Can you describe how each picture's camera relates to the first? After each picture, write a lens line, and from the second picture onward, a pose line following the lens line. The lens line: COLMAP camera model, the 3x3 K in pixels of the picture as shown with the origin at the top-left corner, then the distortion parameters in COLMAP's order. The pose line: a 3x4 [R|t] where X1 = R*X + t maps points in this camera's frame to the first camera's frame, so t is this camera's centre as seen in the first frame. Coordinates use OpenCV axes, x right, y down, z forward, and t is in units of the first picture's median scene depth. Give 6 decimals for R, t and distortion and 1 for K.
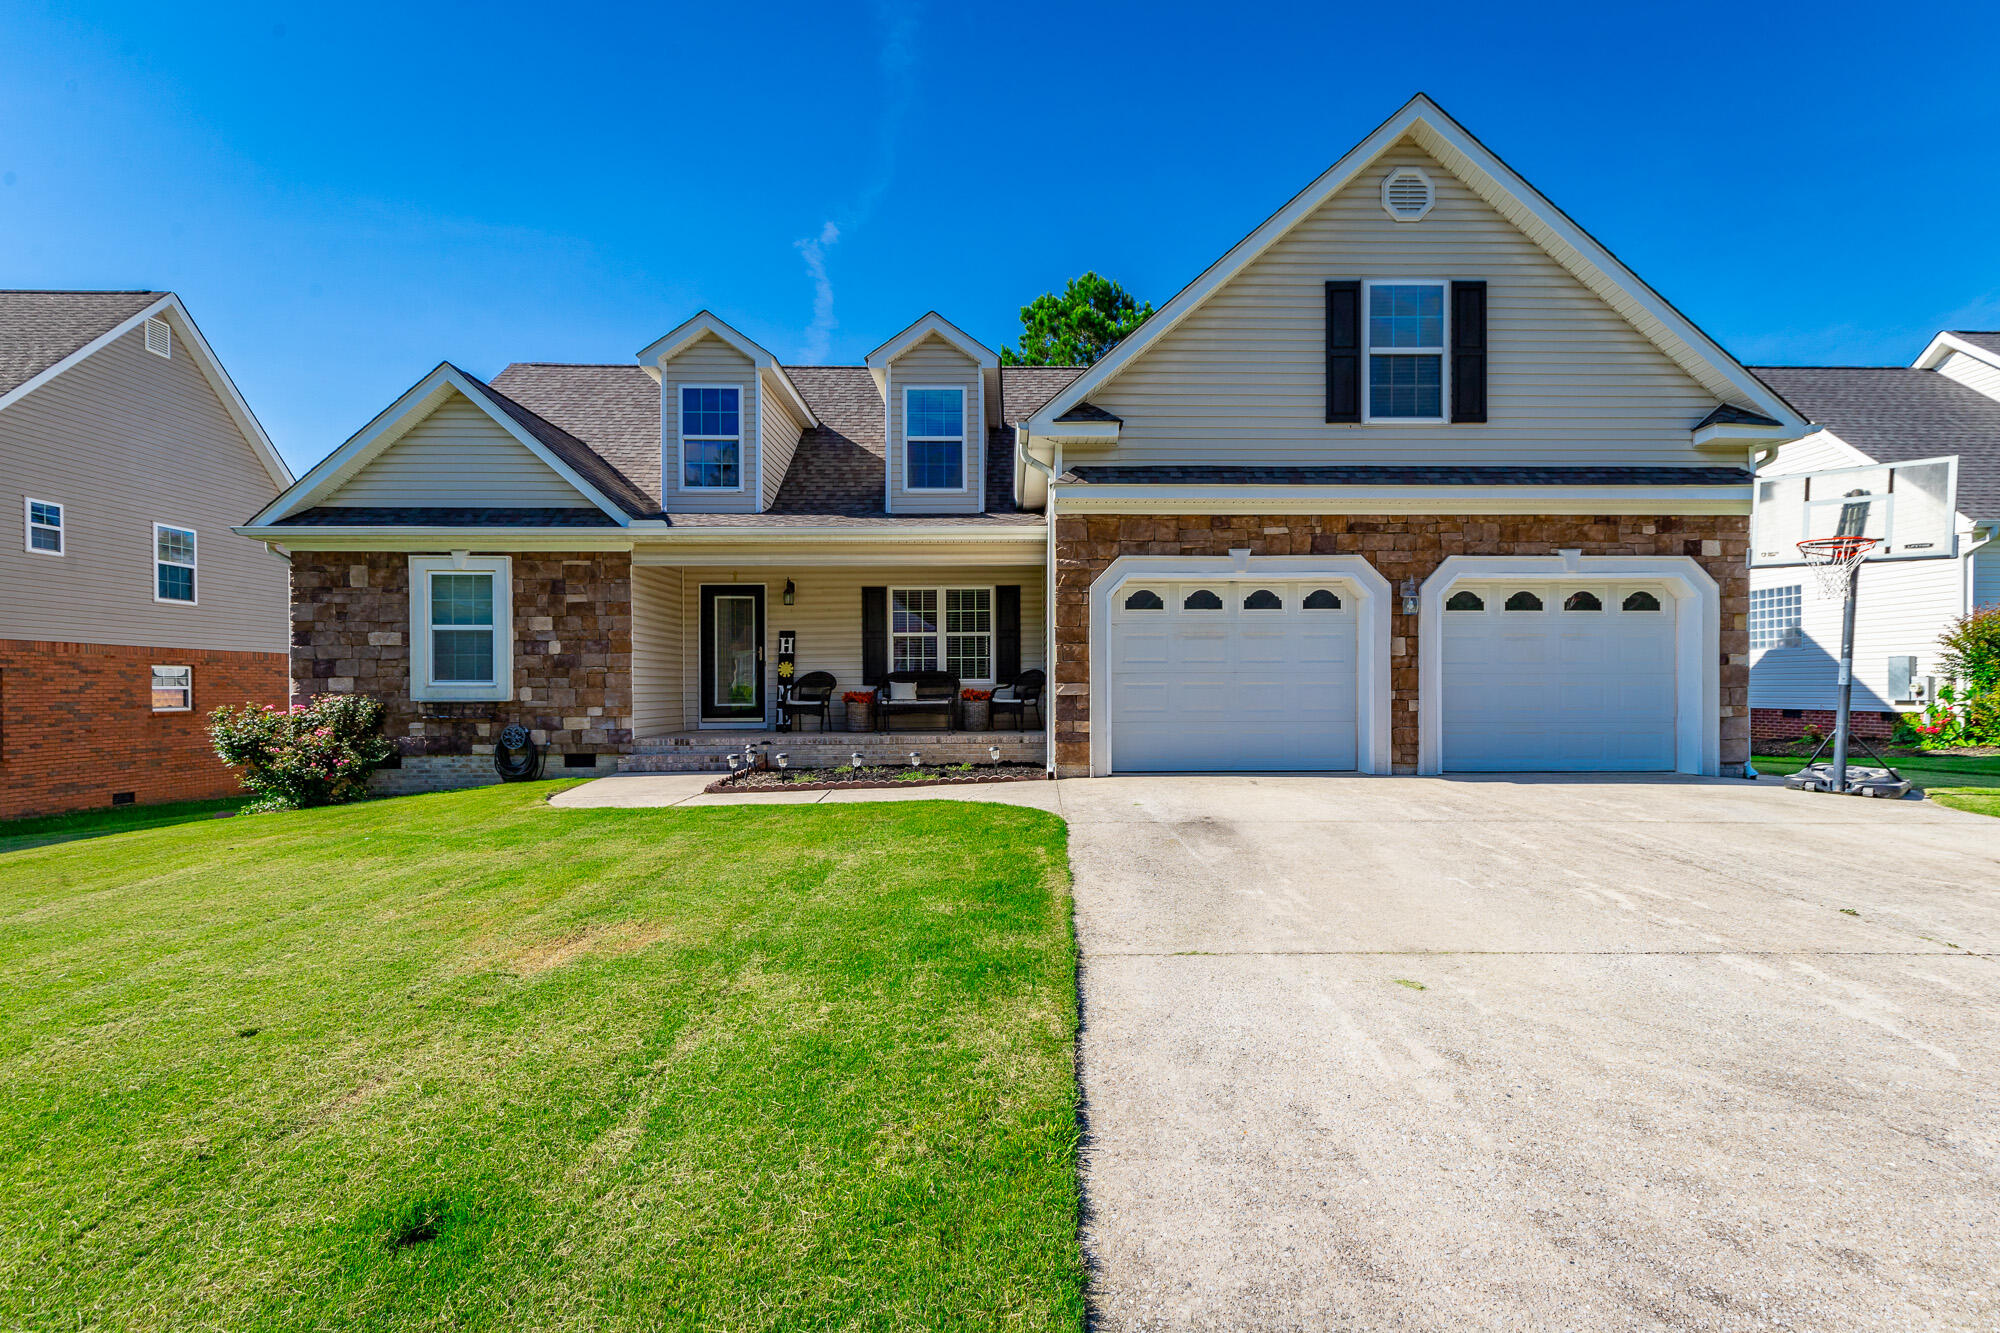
lens RADIAL K [[913.7, 0, 1002.0], [0, 913.7, 686.5], [0, 0, 1]] dist [0.000355, -0.000014]
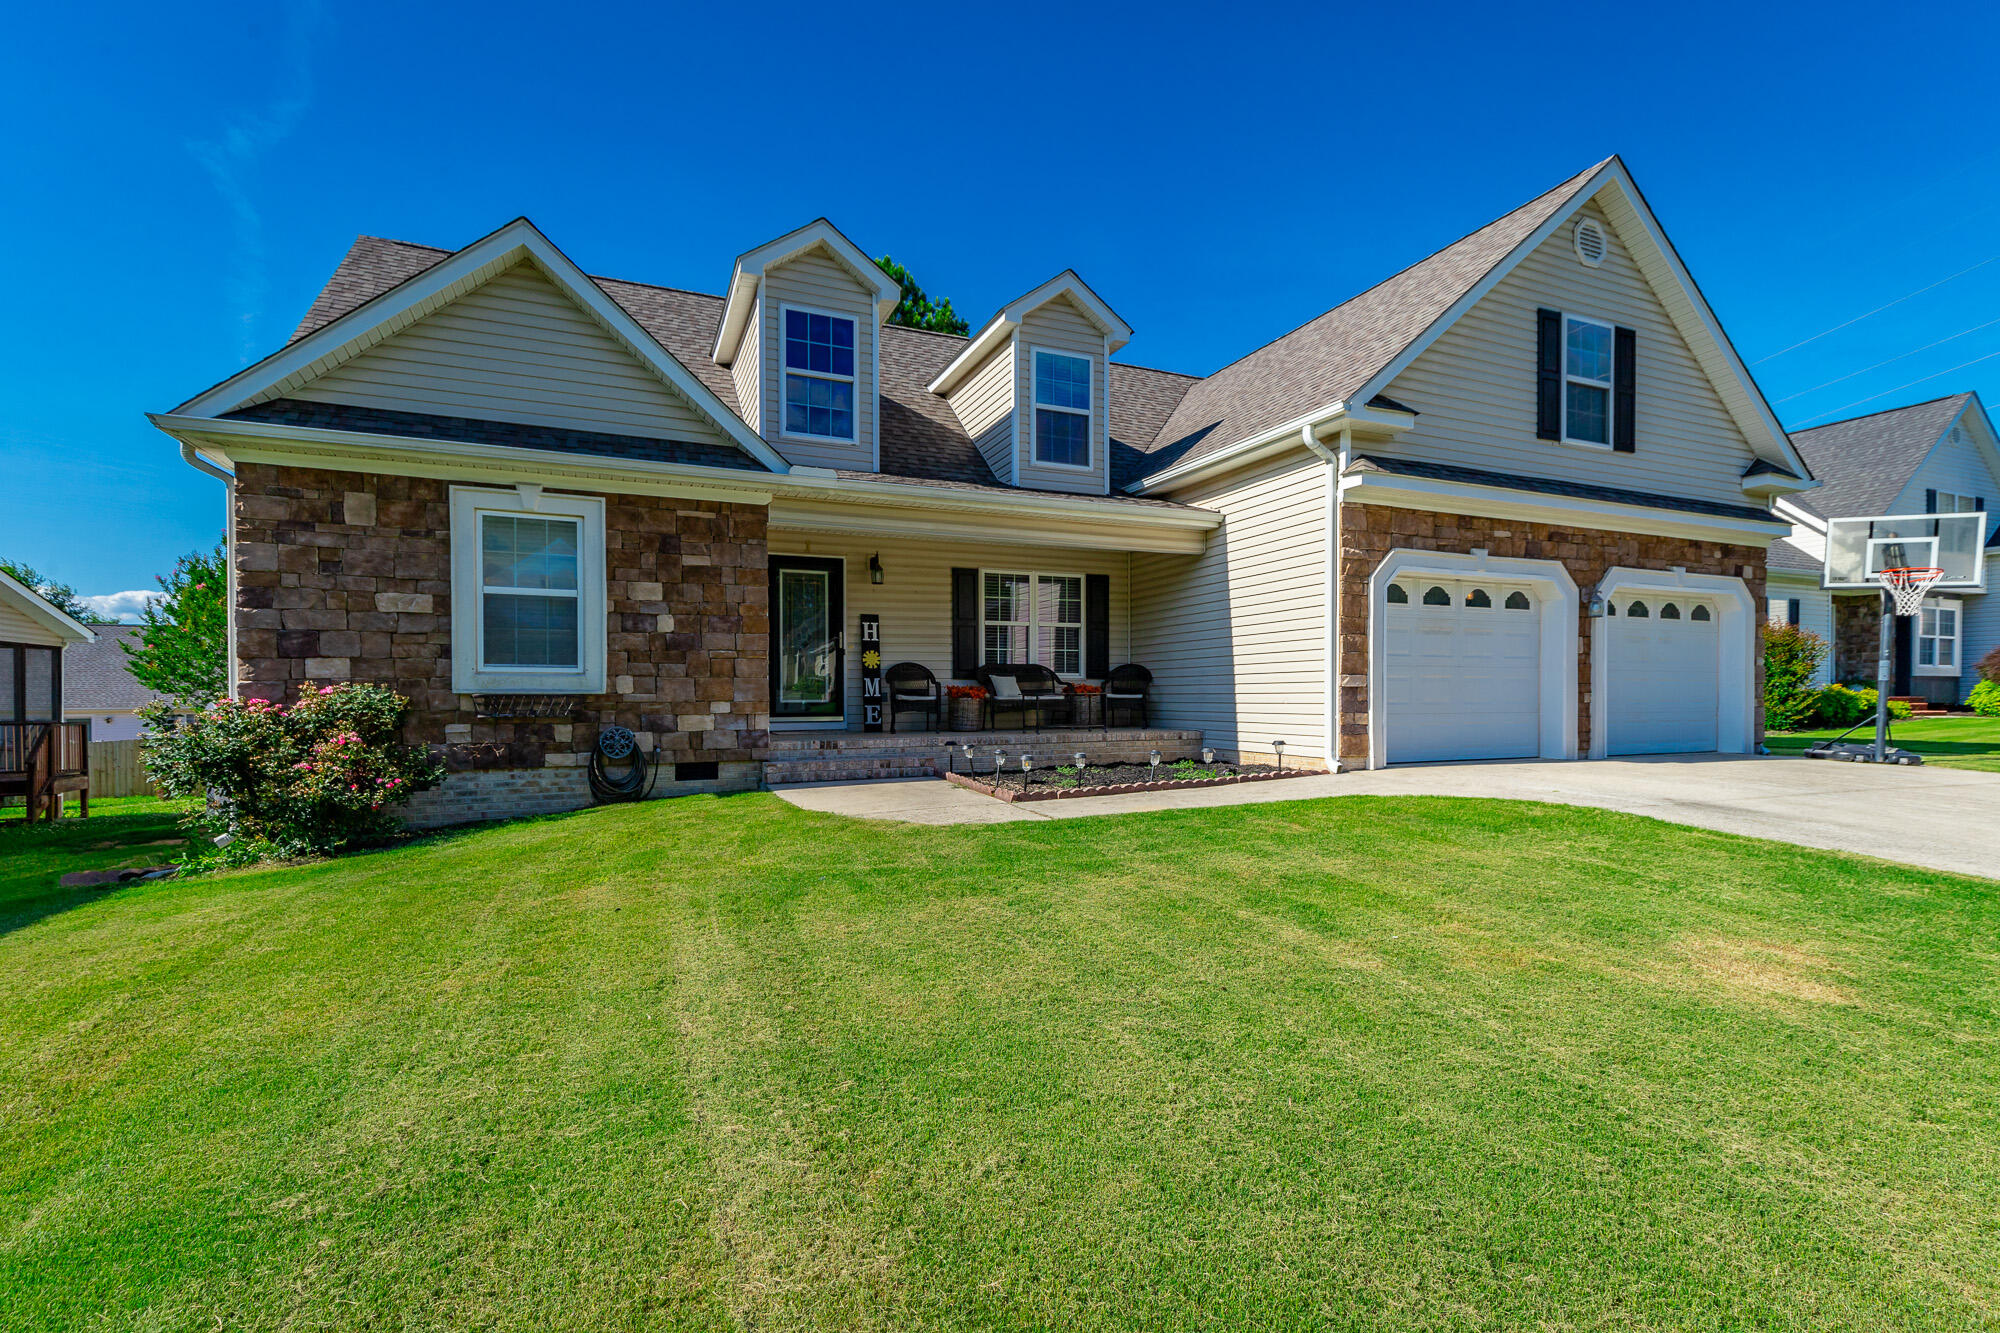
lens RADIAL K [[924.8, 0, 999.5], [0, 924.8, 695.4], [0, 0, 1]] dist [-0.000222, 0.000189]
pose [[0.922199, 0.002050, 0.386710, -0.531450], [-0.003408, 0.999990, 0.002826, 0.014011], [-0.386700, -0.003924, 0.922197, 0.183805]]
